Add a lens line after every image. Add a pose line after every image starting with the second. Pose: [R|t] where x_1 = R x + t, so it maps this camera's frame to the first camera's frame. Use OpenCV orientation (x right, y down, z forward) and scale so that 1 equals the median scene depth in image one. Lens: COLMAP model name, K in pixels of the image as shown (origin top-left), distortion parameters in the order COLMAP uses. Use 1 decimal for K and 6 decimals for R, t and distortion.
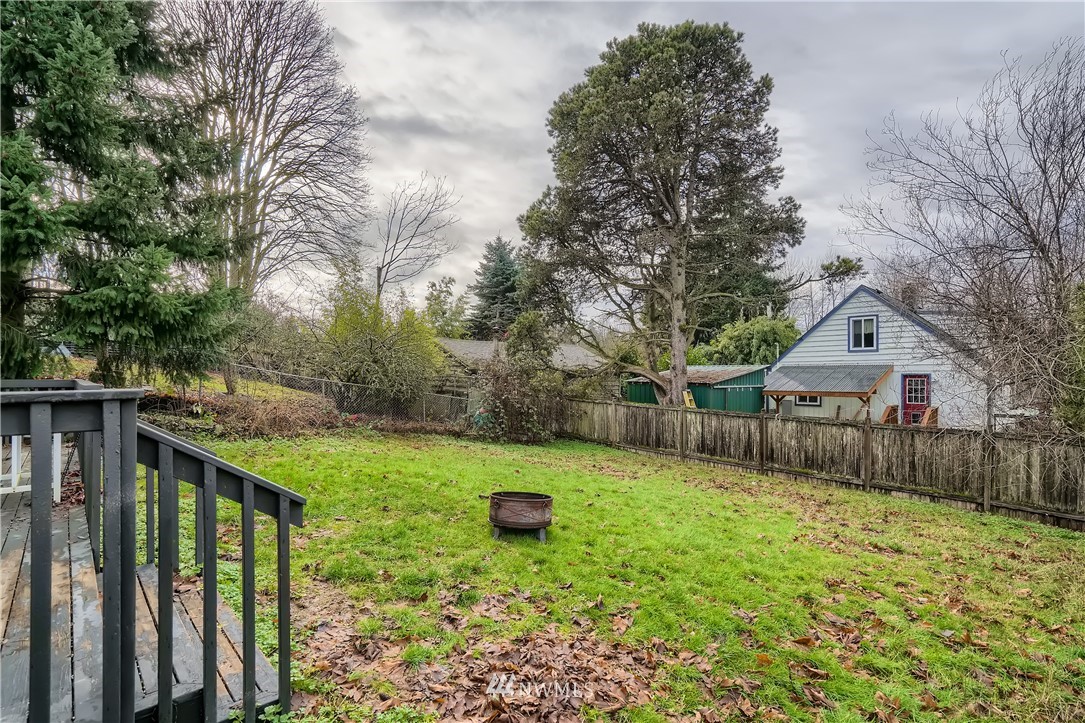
lens RADIAL K [[497.1, 0, 611.6], [0, 497.1, 377.3], [0, 0, 1]] dist [0.004623, 0.003009]
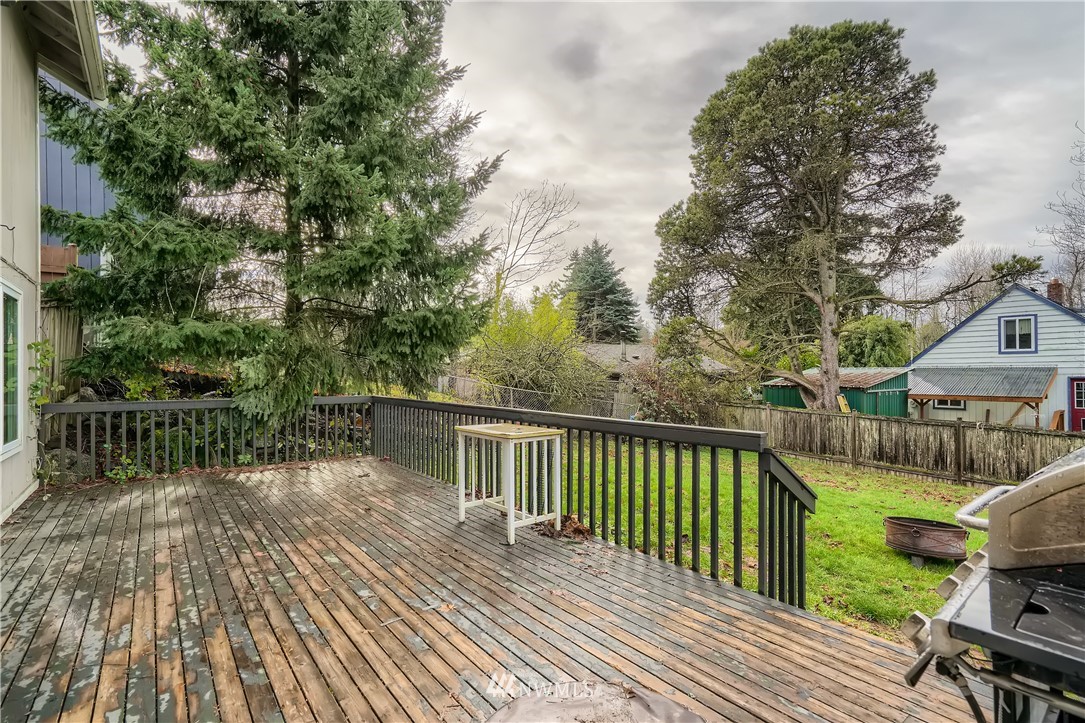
lens RADIAL K [[497.1, 0, 573.1], [0, 497.1, 367.9], [0, 0, 1]] dist [0.004623, 0.003009]
pose [[0.996451, -0.003492, -0.084104, -0.294162], [0.003120, 0.999985, -0.004555, -0.024666], [0.084118, 0.004277, 0.996447, -0.026260]]
